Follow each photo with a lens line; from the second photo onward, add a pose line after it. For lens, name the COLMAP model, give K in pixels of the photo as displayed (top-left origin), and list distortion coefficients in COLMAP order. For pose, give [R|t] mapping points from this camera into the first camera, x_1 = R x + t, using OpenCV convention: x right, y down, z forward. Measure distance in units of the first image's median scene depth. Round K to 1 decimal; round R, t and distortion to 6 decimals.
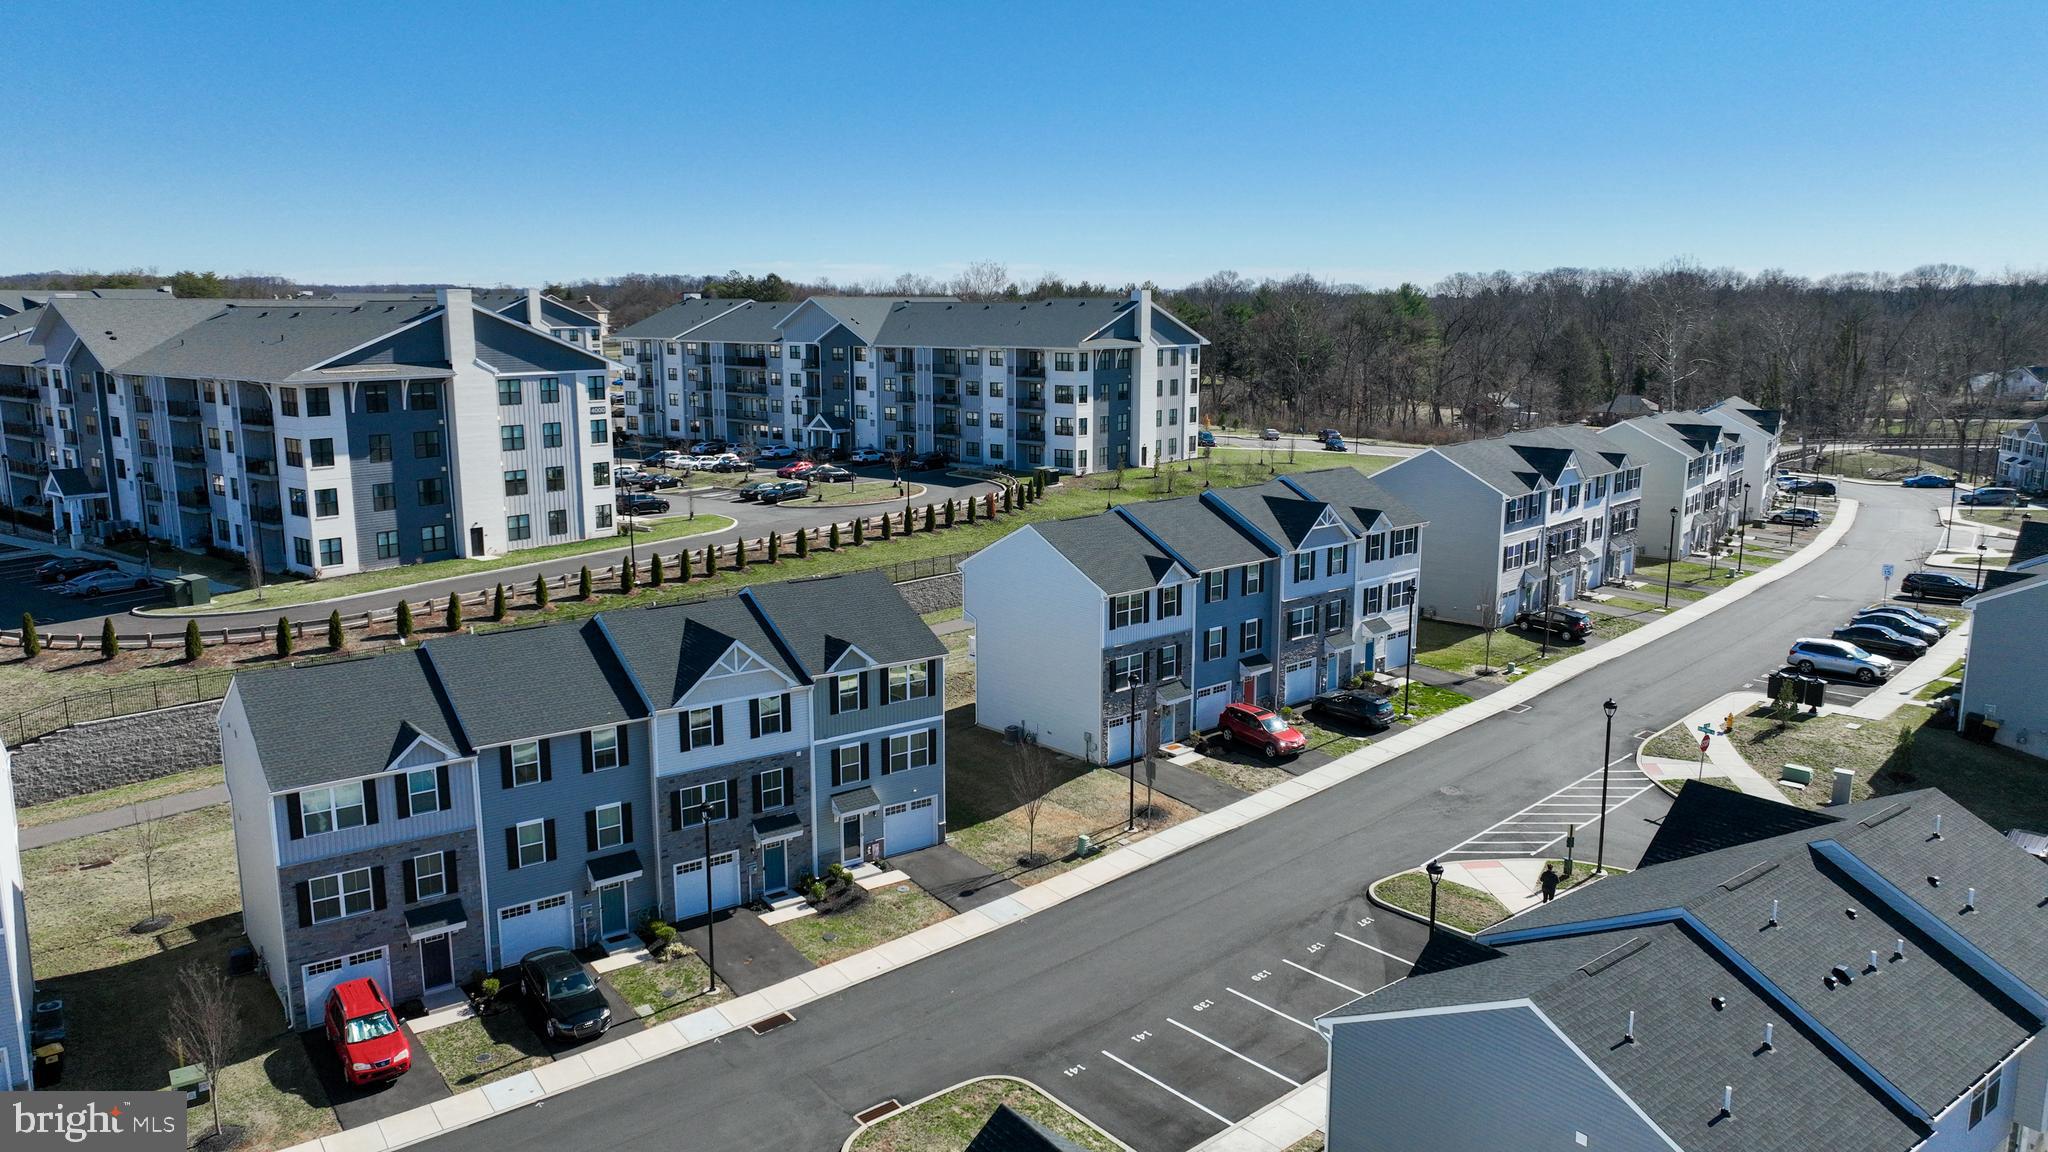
lens RADIAL K [[1436.8, 0, 1028.6], [0, 1436.8, 574.6], [0, 0, 1]] dist [0.004352, 0.006298]
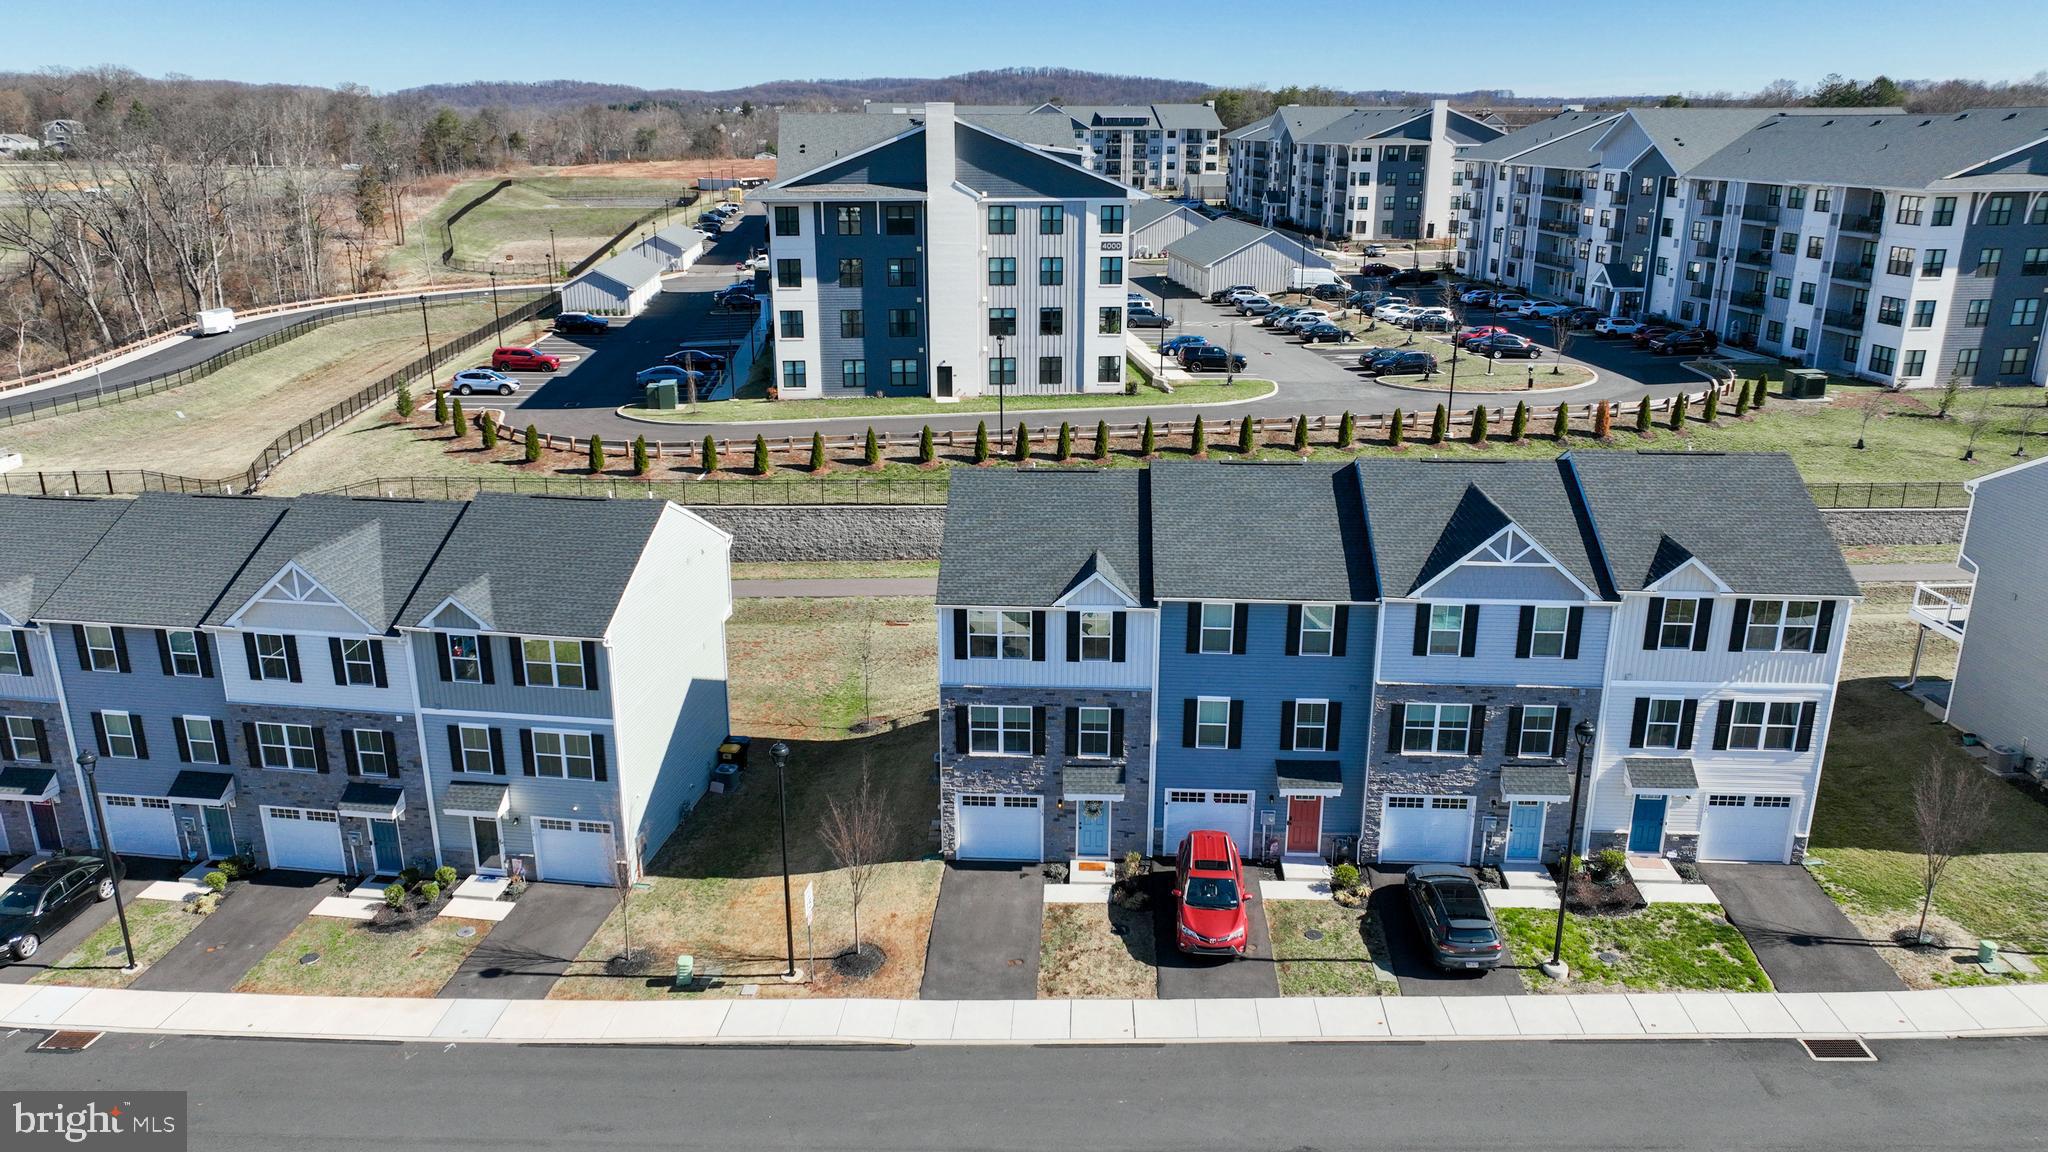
lens RADIAL K [[1436.8, 0, 1028.6], [0, 1436.8, 574.6], [0, 0, 1]] dist [0.004352, 0.006298]
pose [[0.704297, 0.215704, -0.676342, 0.337503], [-0.131721, 0.975884, 0.174071, -0.075302], [0.697579, -0.033509, 0.715724, 0.392227]]
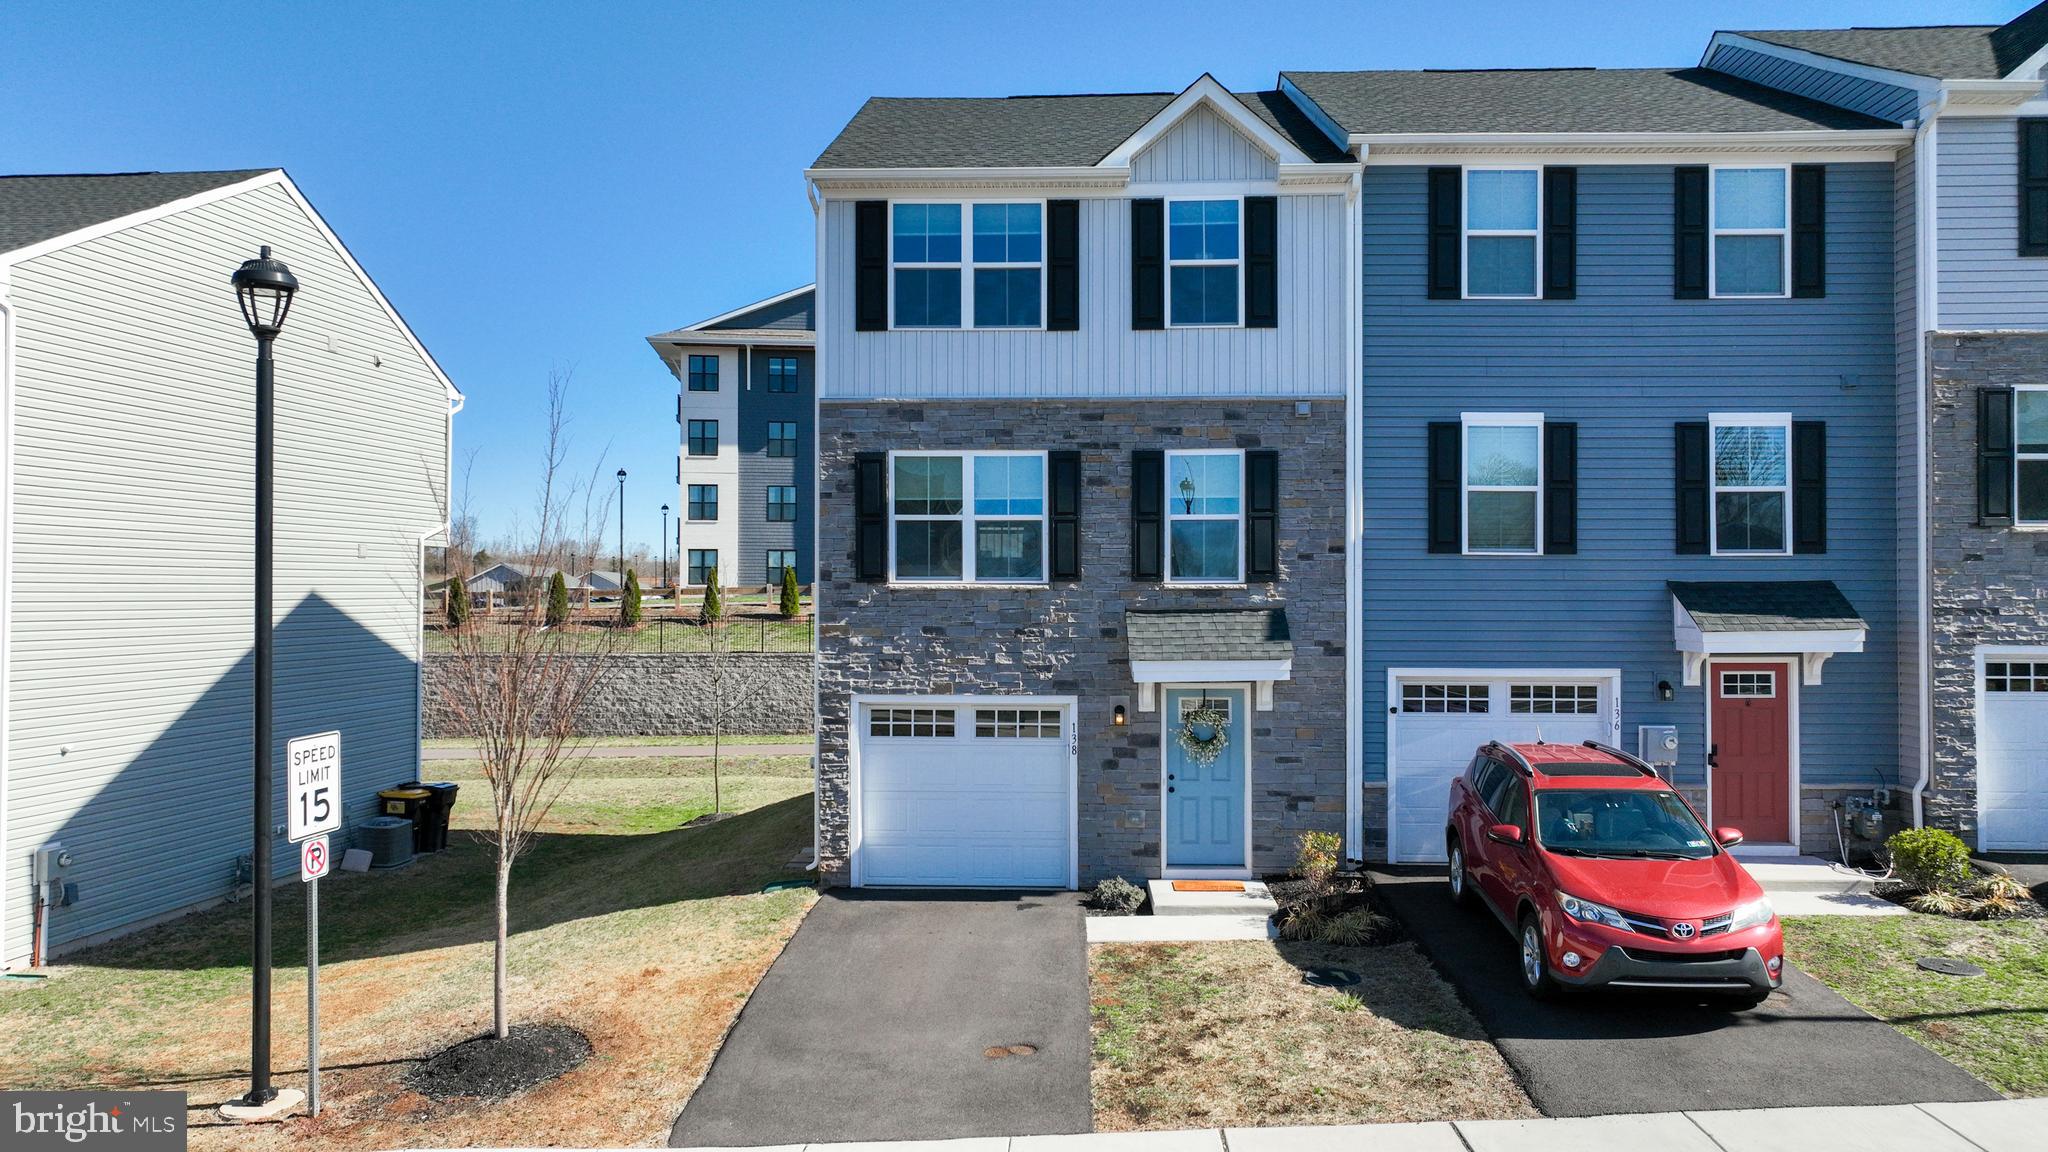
lens RADIAL K [[1436.8, 0, 1028.6], [0, 1436.8, 574.6], [0, 0, 1]] dist [0.004352, 0.006298]
pose [[0.718405, -0.009559, -0.695559, 0.173802], [-0.128341, 0.980919, -0.146037, 0.077861], [0.683683, 0.194183, 0.703470, 0.579795]]
